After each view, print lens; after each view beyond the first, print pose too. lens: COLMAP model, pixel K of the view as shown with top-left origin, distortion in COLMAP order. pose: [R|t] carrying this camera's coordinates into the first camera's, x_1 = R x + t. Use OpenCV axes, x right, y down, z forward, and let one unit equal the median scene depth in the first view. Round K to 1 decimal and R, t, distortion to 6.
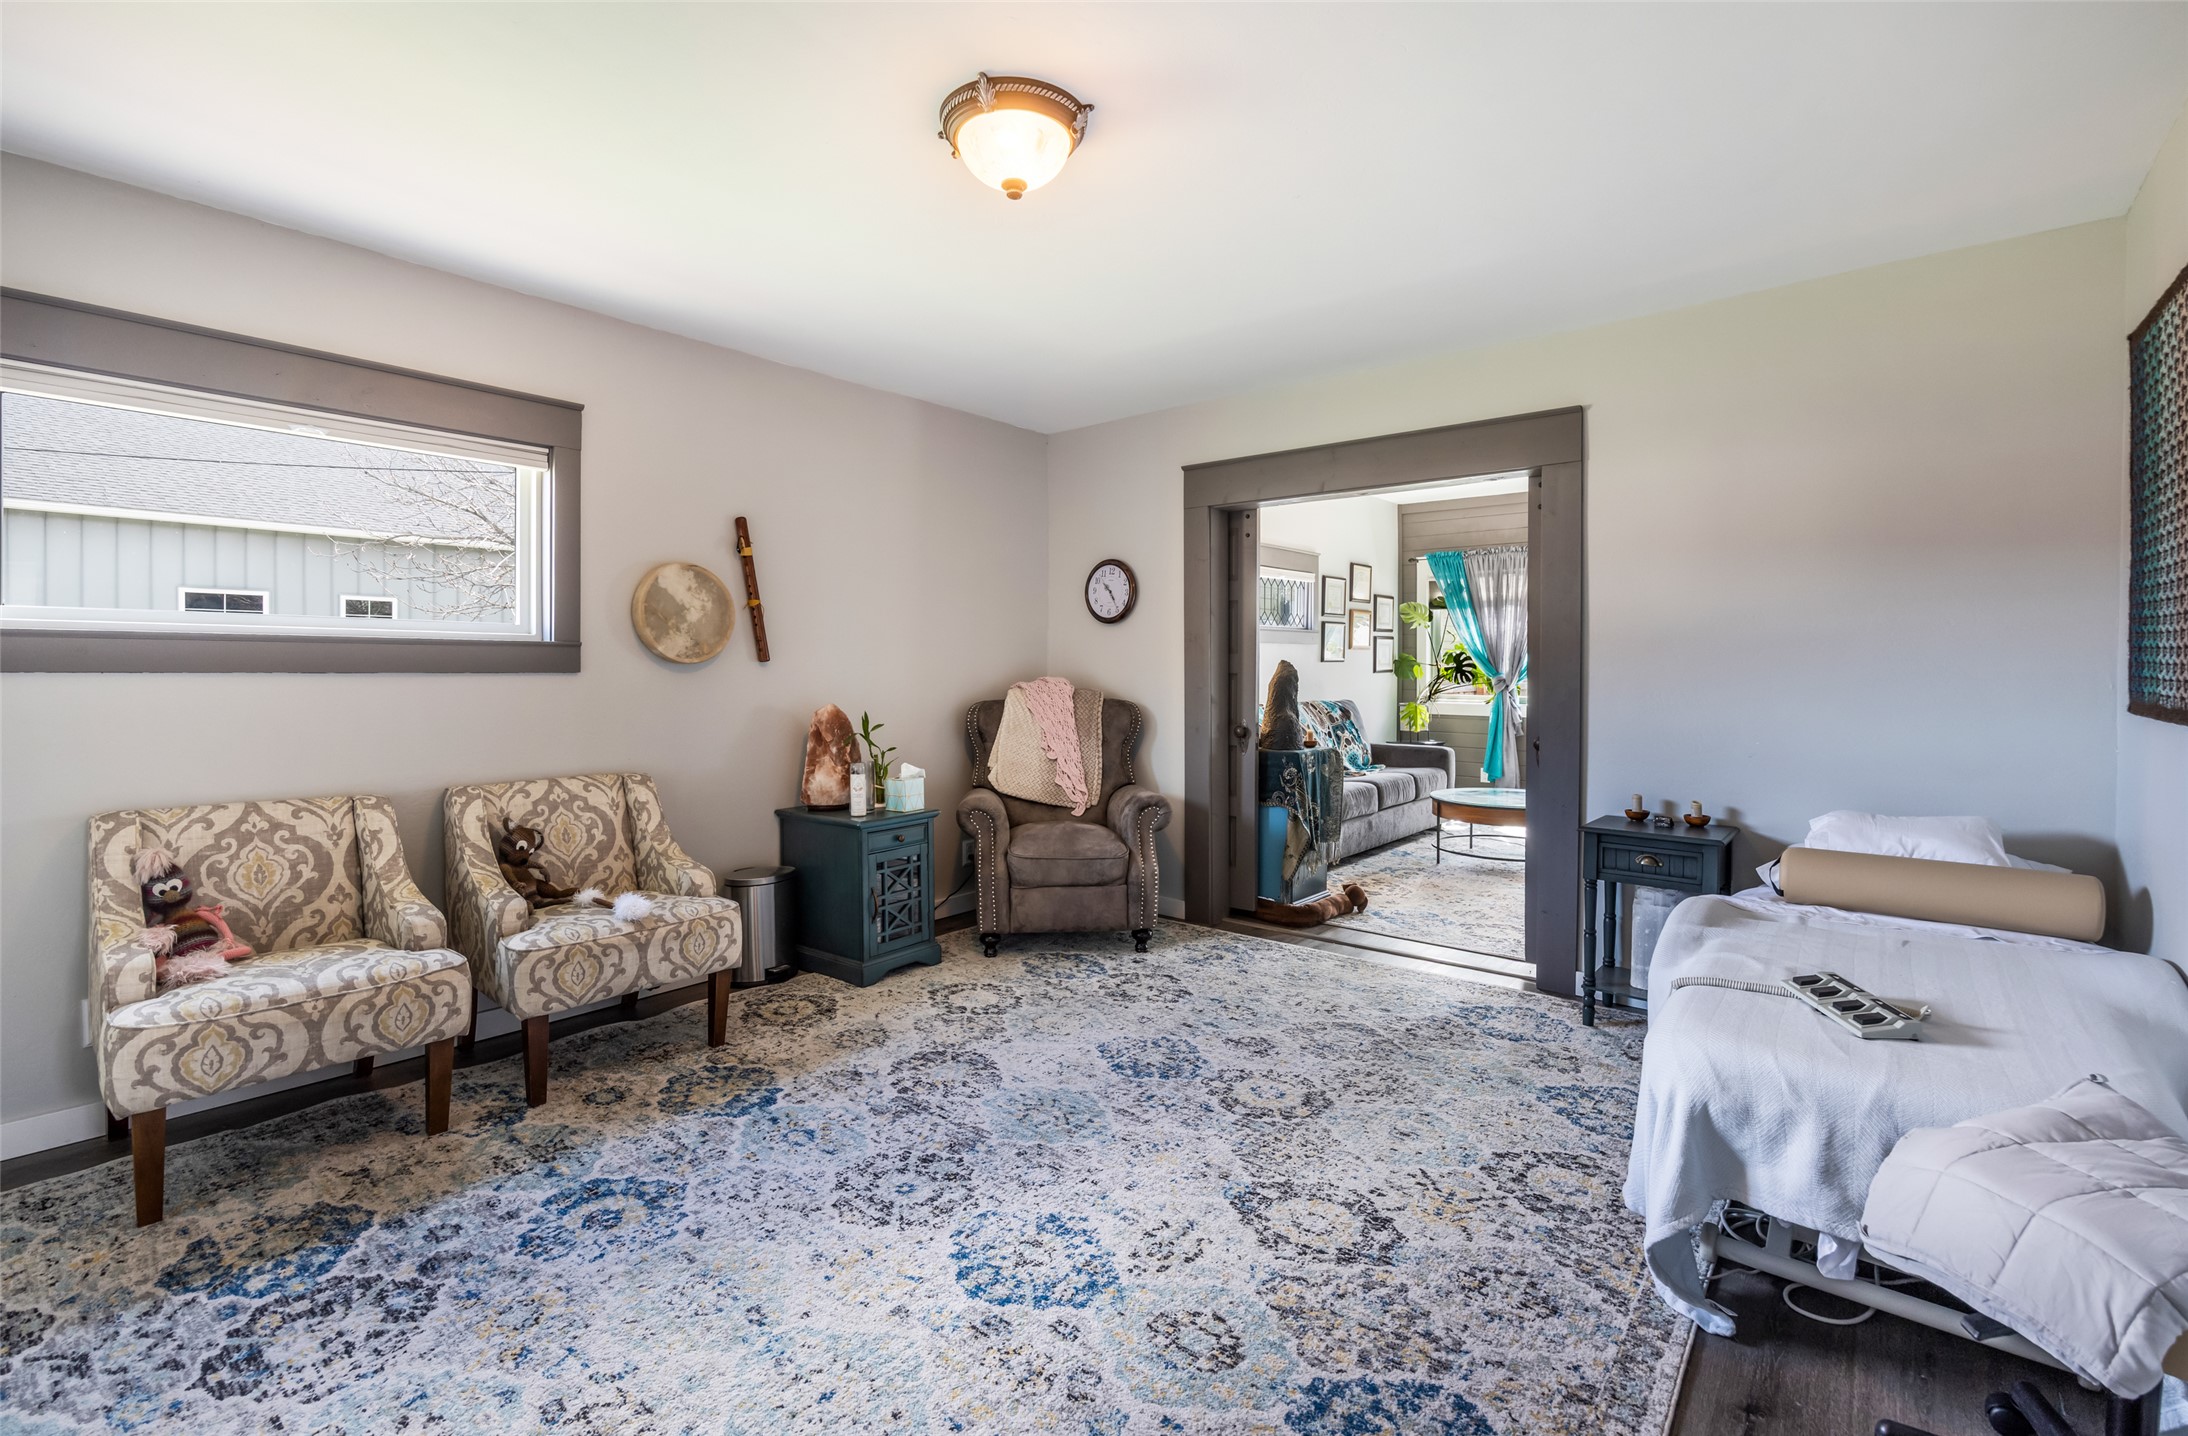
lens RADIAL K [[953.2, 0, 1096.5], [0, 953.2, 675.4], [0, 0, 1]] dist [-0.015331, 0.000004]
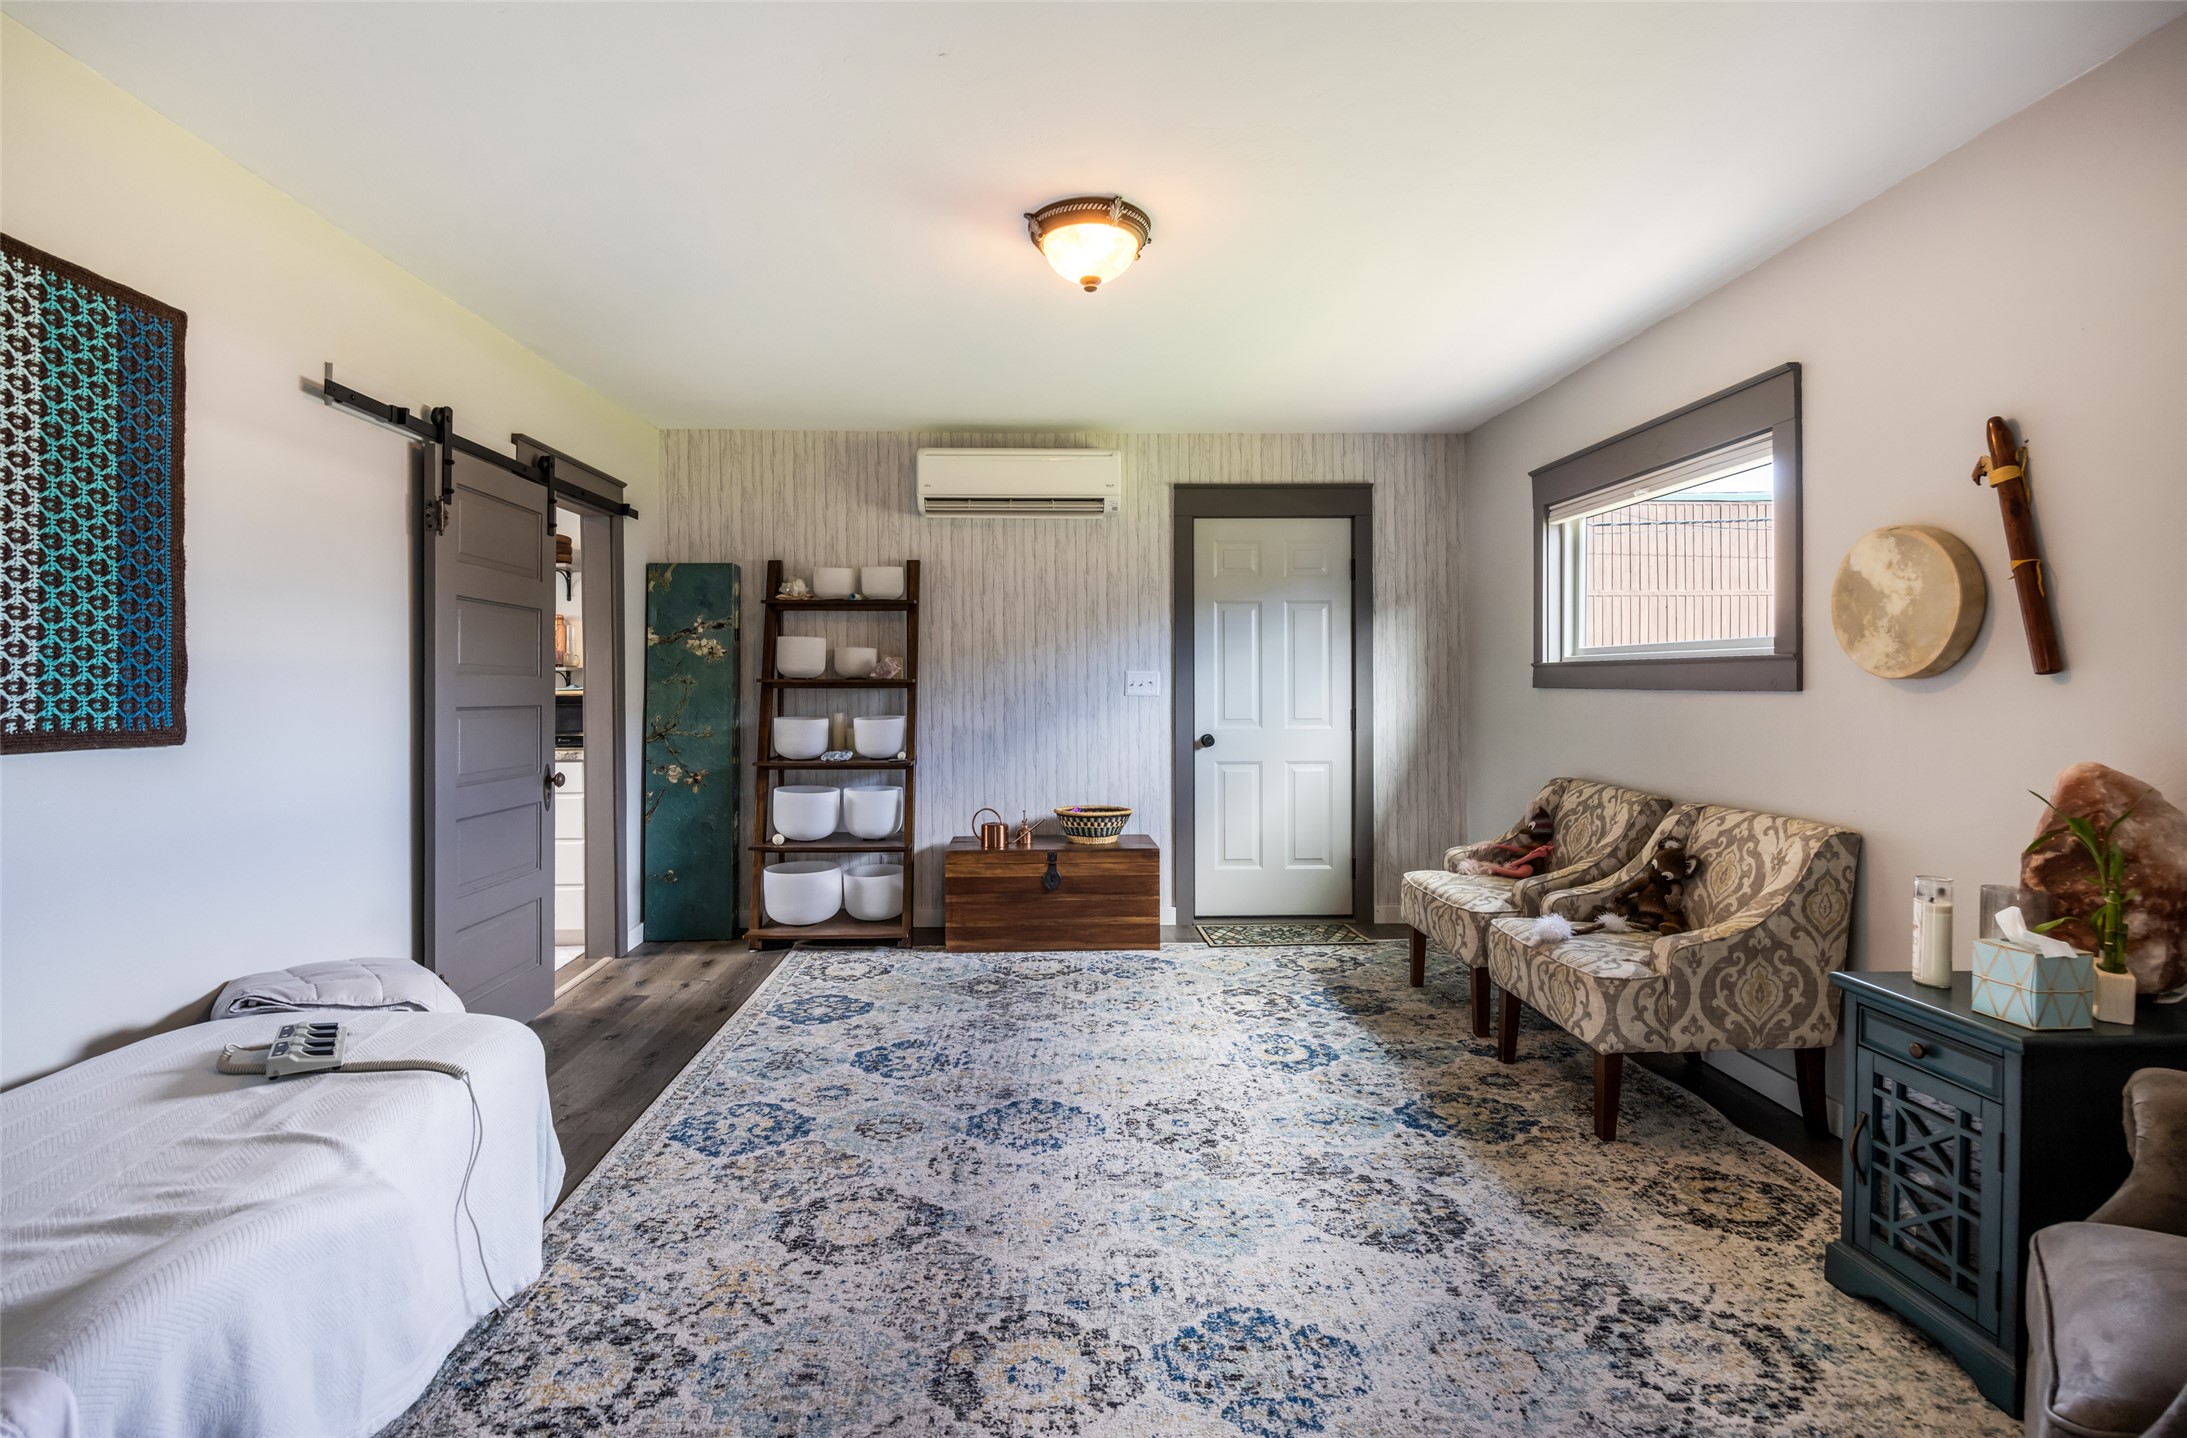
lens RADIAL K [[1071.4, 0, 1093.2], [0, 1071.4, 687.2], [0, 0, 1]] dist [-0.003042, -0.000978]
pose [[-0.754448, 0.001025, -0.656359, 0.725782], [-0.005338, 0.999956, 0.007696, -0.014273], [0.656338, 0.009310, -0.754410, 1.846405]]
